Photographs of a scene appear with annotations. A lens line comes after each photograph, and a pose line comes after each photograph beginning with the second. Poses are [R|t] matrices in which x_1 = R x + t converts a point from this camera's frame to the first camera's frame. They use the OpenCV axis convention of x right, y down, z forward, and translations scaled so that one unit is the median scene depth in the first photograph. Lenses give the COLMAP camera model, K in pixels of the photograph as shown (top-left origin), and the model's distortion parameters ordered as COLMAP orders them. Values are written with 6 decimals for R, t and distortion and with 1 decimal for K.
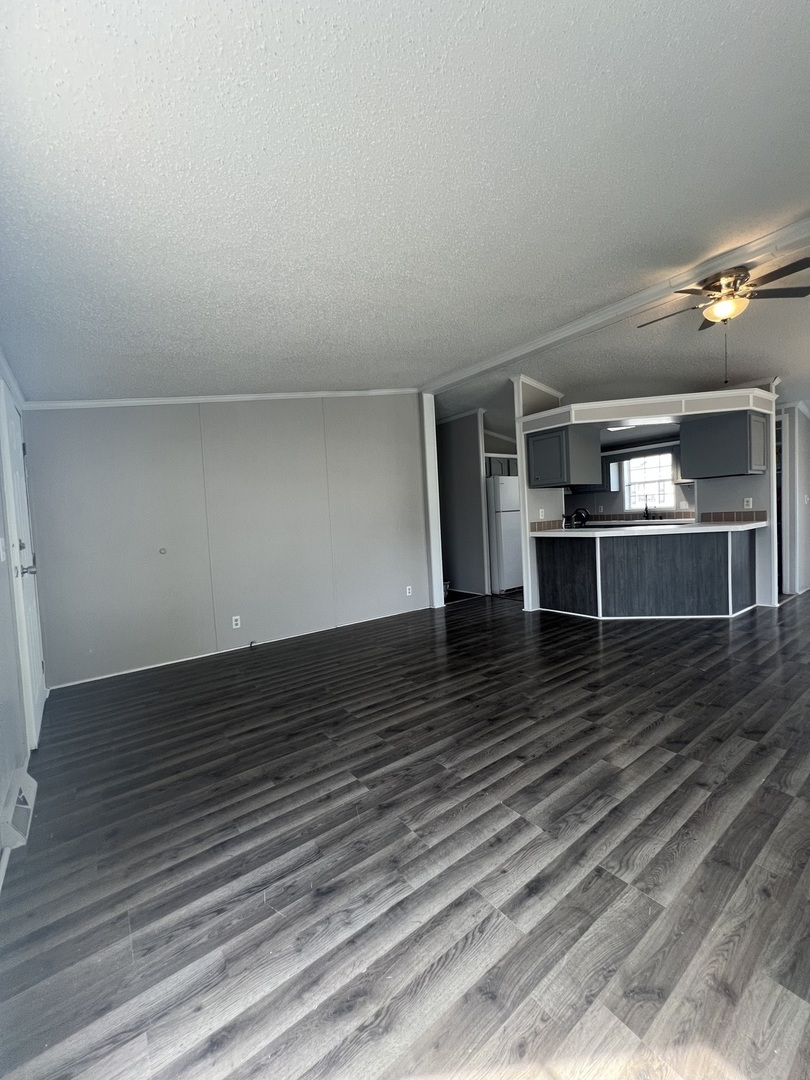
lens RADIAL K [[430.7, 0, 405.0], [0, 430.7, 540.0], [0, 0, 1]] dist [0.000588, 0.000506]
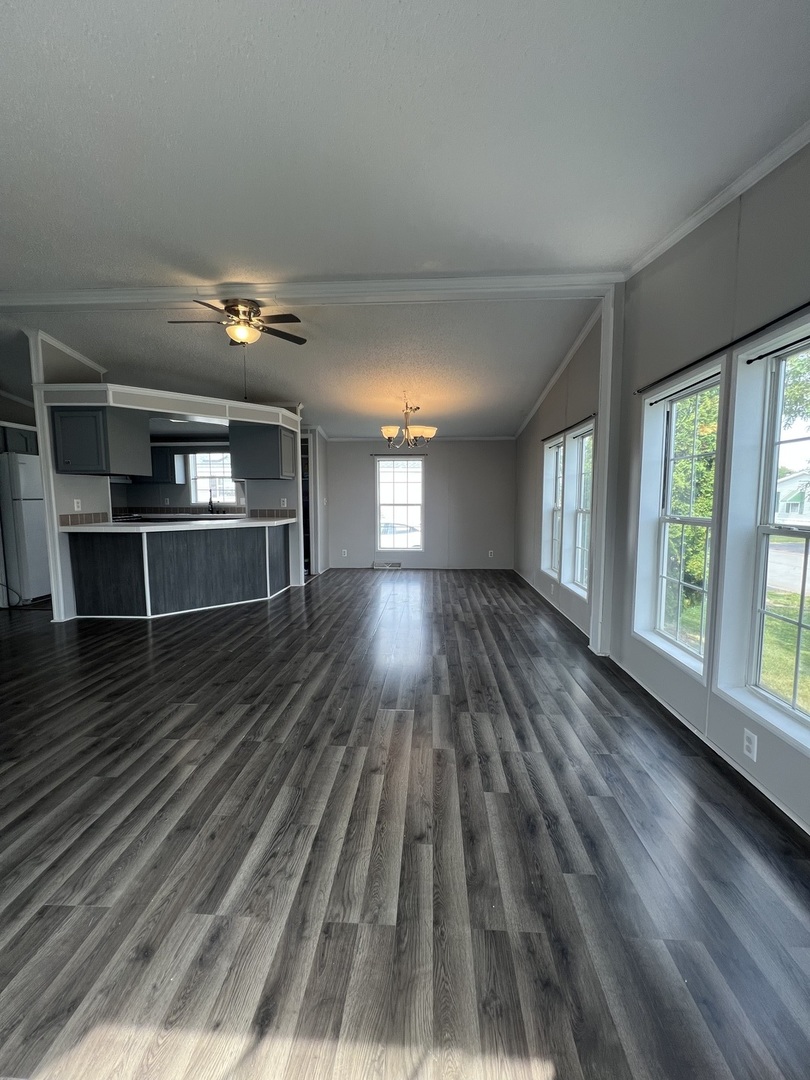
lens RADIAL K [[434.3, 0, 408.5], [0, 434.3, 539.2], [0, 0, 1]] dist [-0.000826, 0.000140]
pose [[0.640065, -0.022135, 0.768002, 0.087408], [0.007519, 0.999718, 0.022547, -0.008507], [-0.768284, -0.008657, 0.640051, -0.054609]]
